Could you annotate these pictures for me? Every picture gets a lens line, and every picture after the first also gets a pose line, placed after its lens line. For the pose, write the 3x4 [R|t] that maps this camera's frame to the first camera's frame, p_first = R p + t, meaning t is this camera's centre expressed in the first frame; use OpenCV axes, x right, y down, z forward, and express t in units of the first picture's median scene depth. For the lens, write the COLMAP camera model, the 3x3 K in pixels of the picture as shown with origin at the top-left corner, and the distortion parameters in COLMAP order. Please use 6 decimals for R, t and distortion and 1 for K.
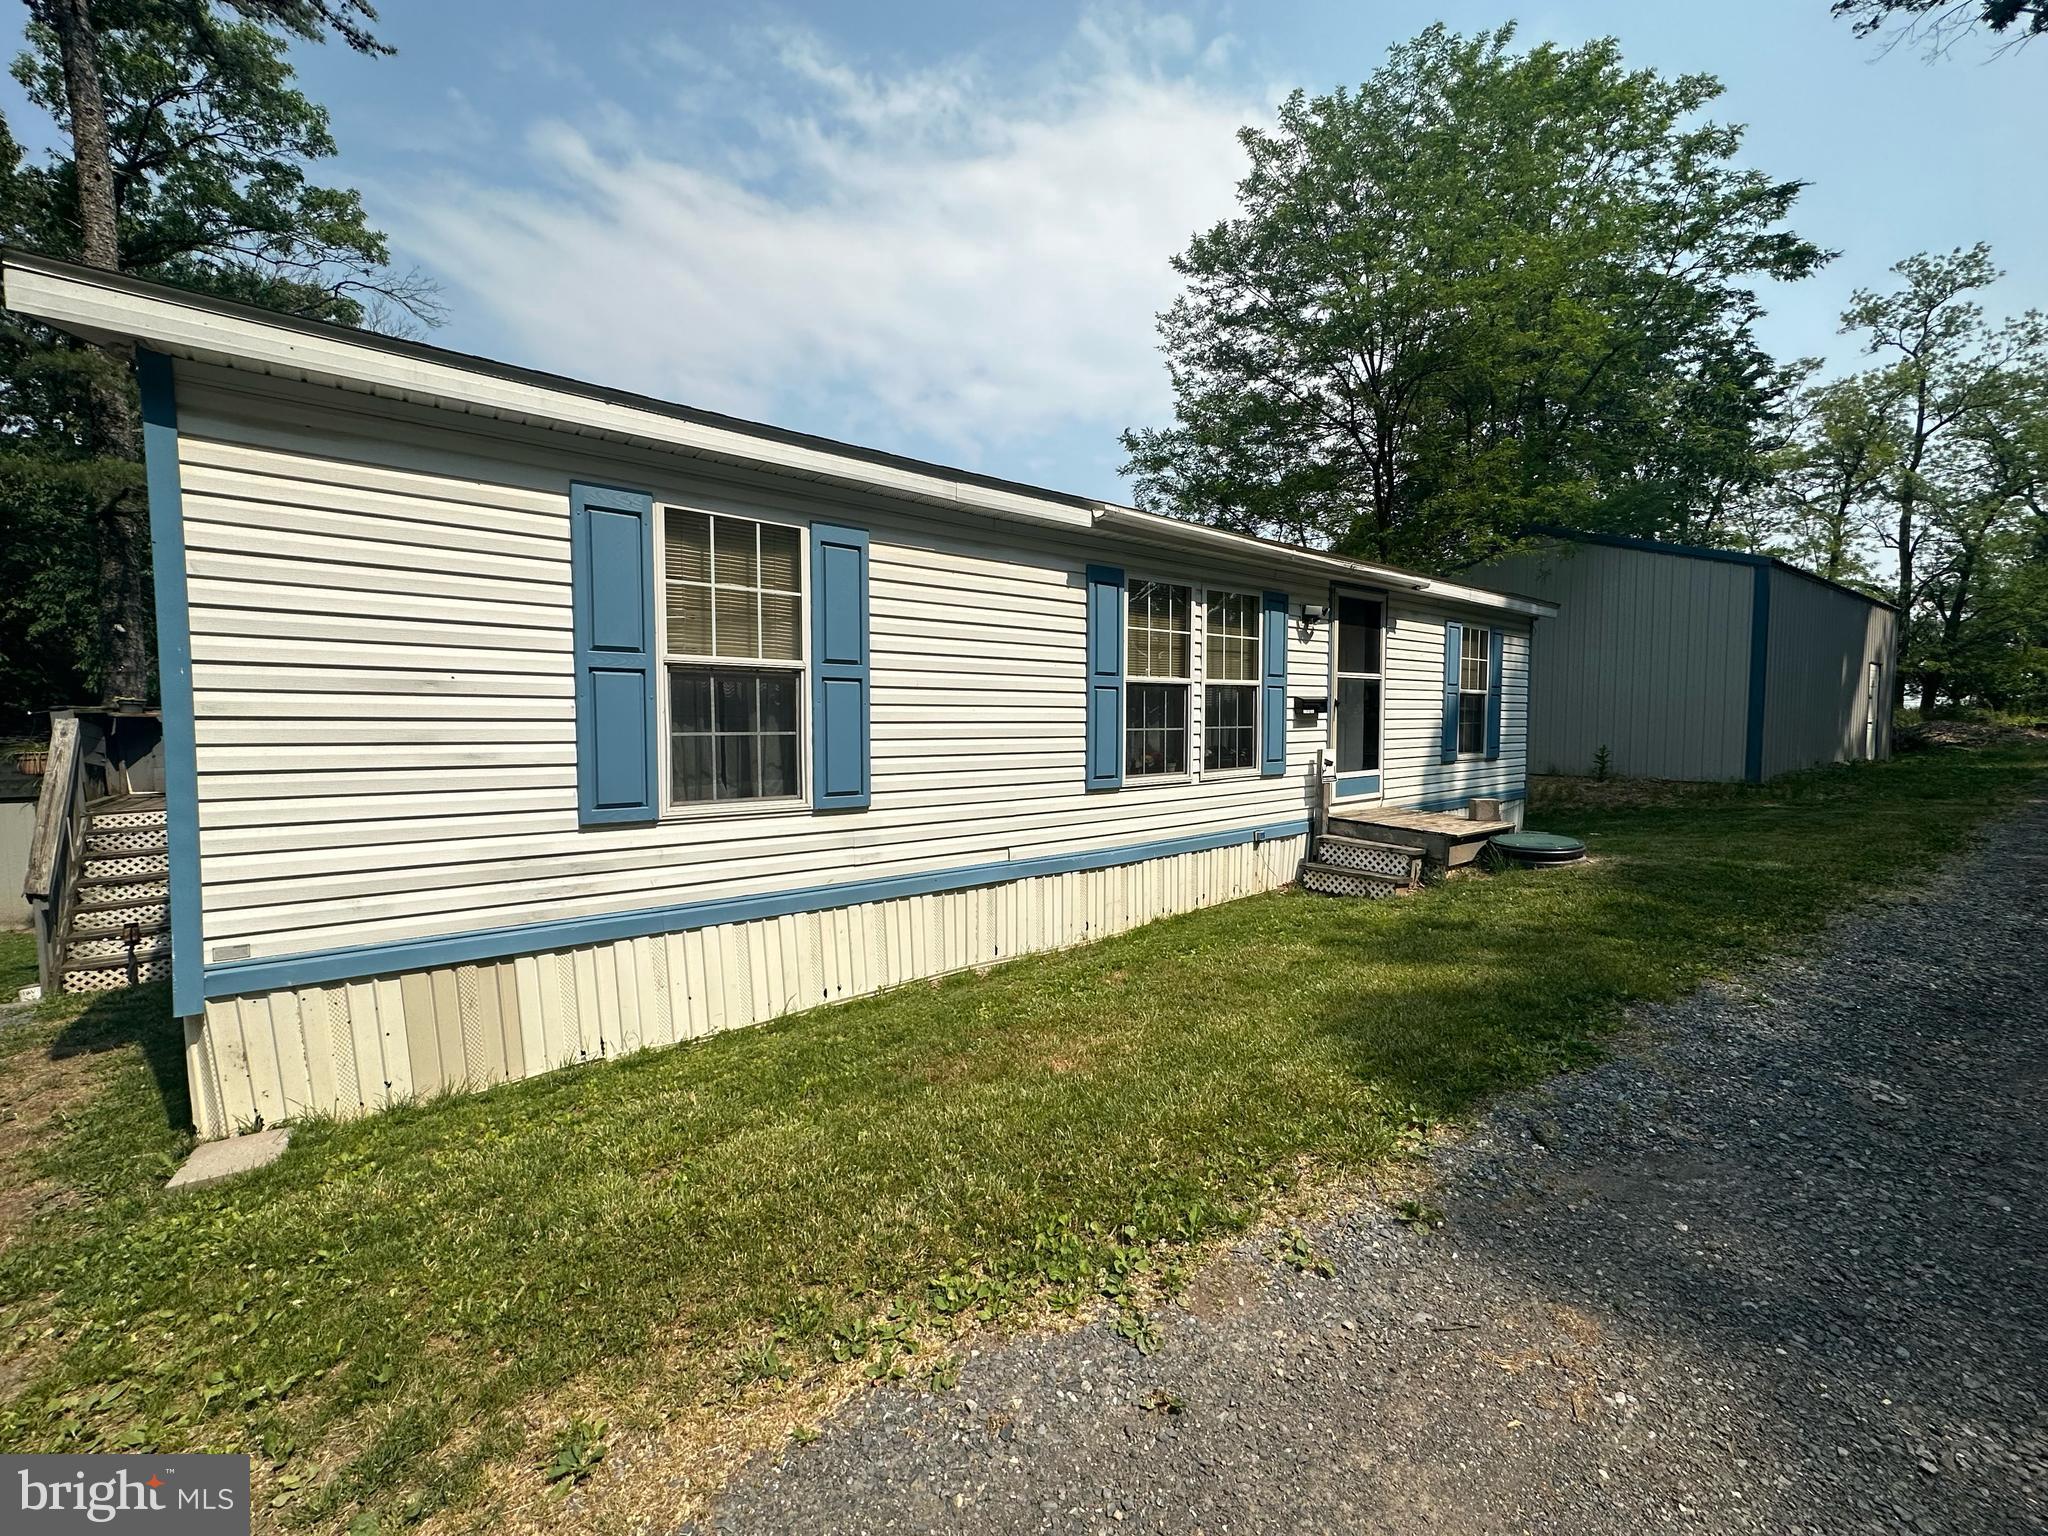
lens RADIAL K [[808.6, 0, 1024.0], [0, 808.6, 768.0], [0, 0, 1]] dist [-0.003549, -0.000147]
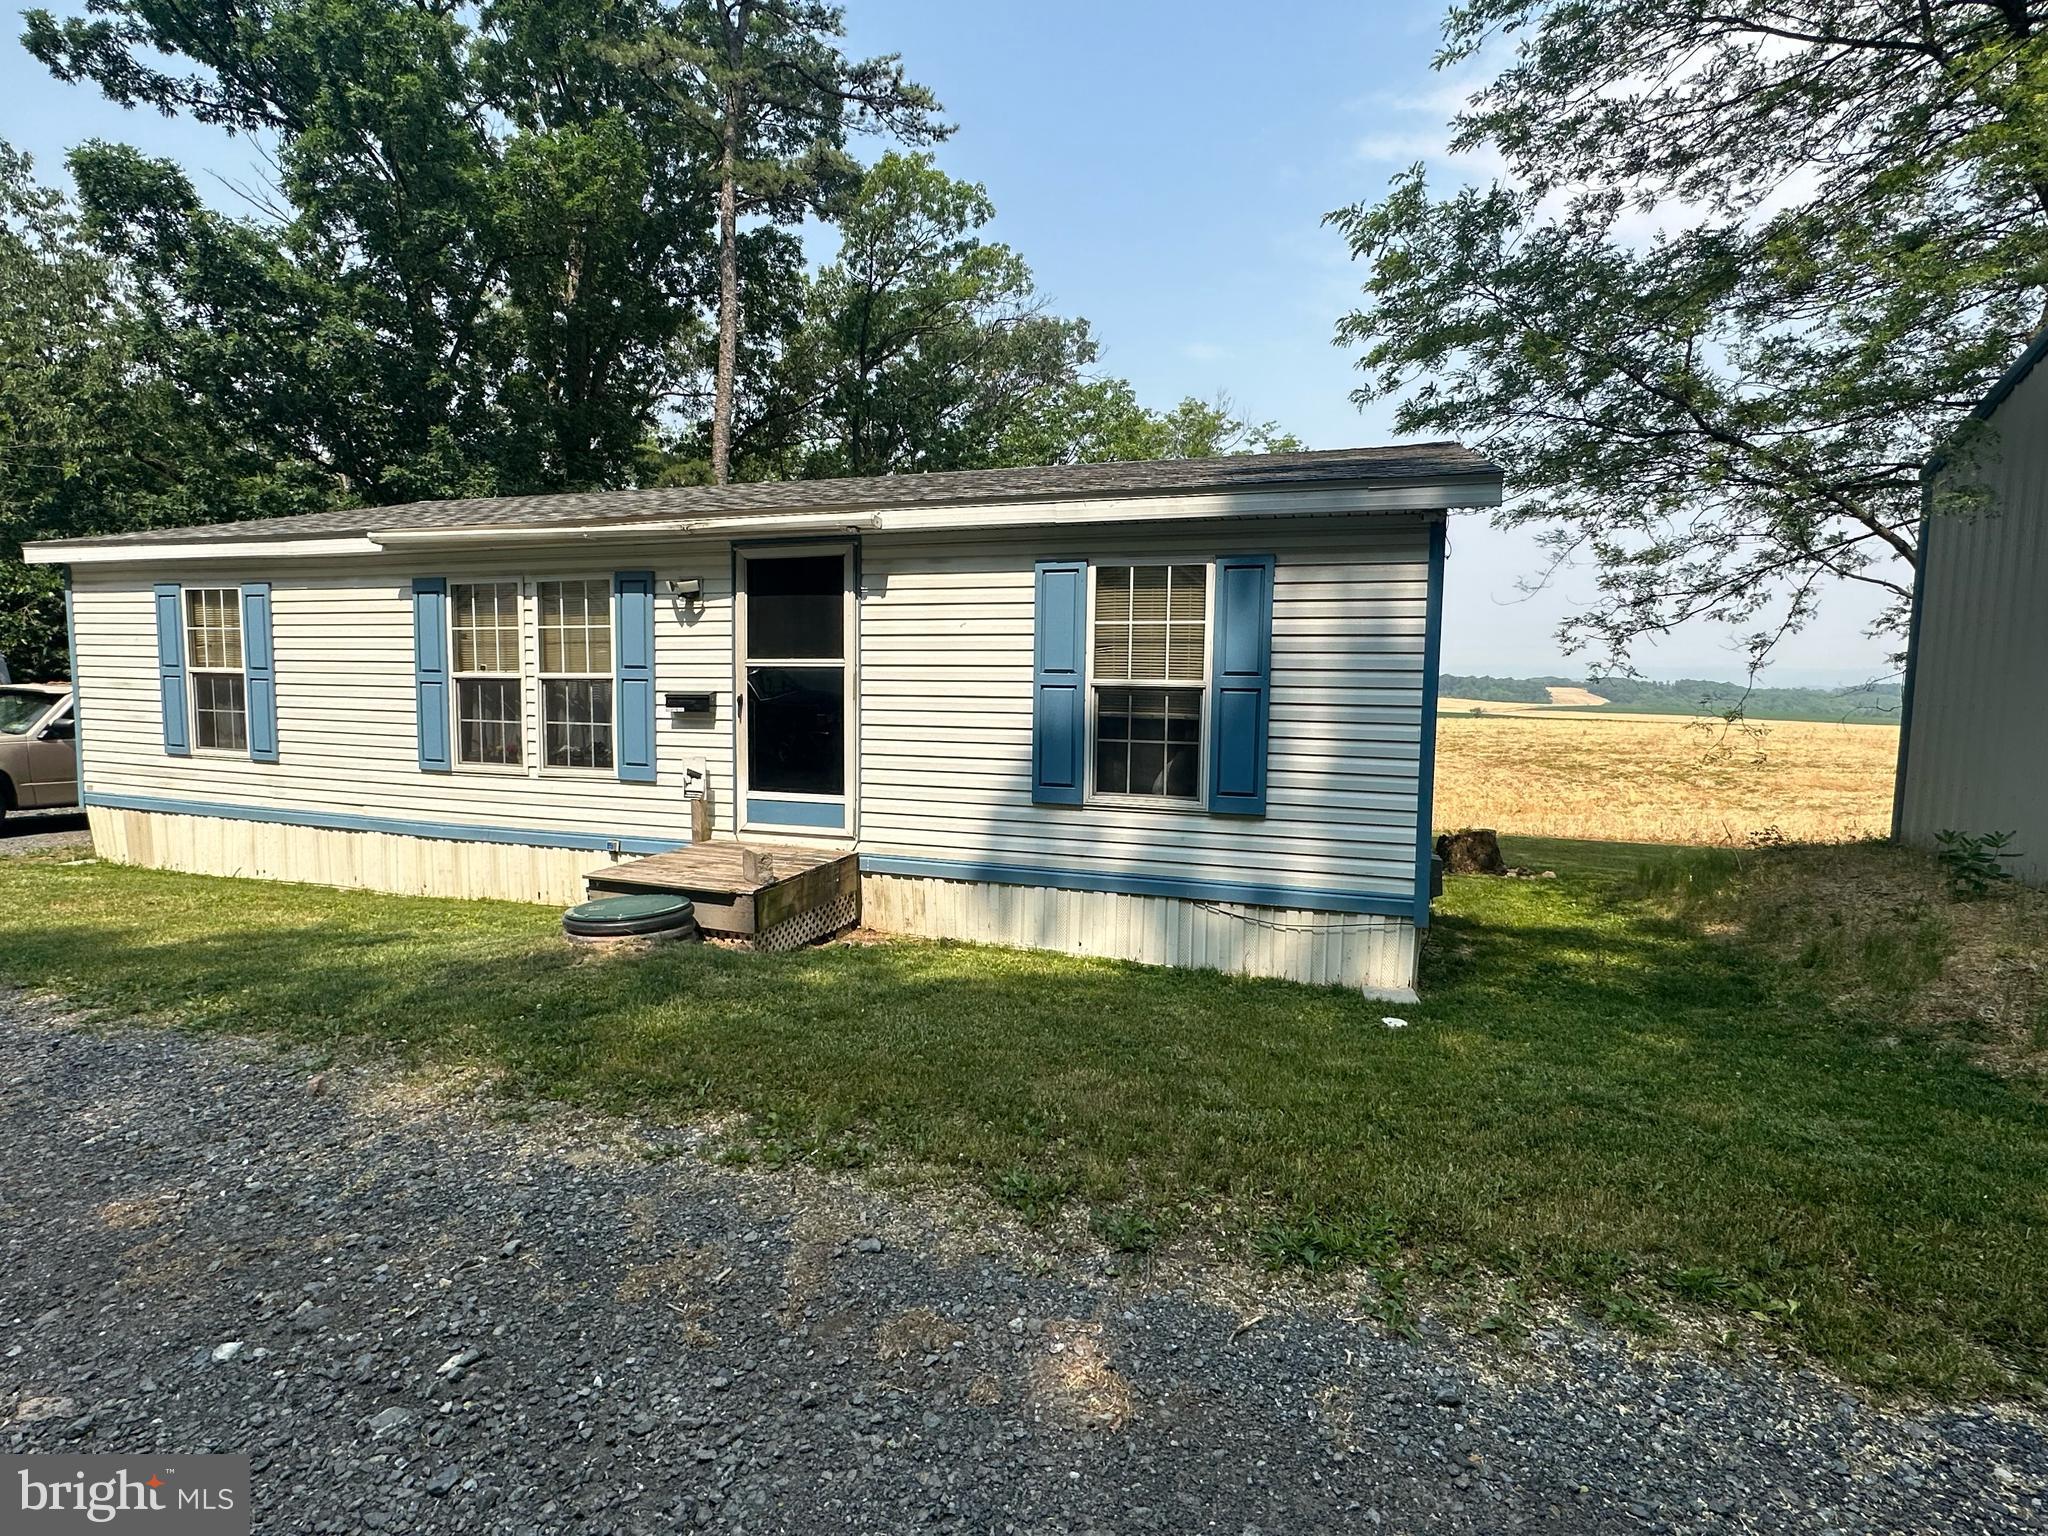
lens RADIAL K [[645.3, 0, 1024.0], [0, 645.3, 768.0], [0, 0, 1]] dist [-0.000907, -0.000077]
pose [[0.631235, 0.070838, -0.772350, 1.153838], [-0.078639, 0.996534, 0.027128, -0.059228], [0.771594, 0.043612, 0.634618, 0.914547]]
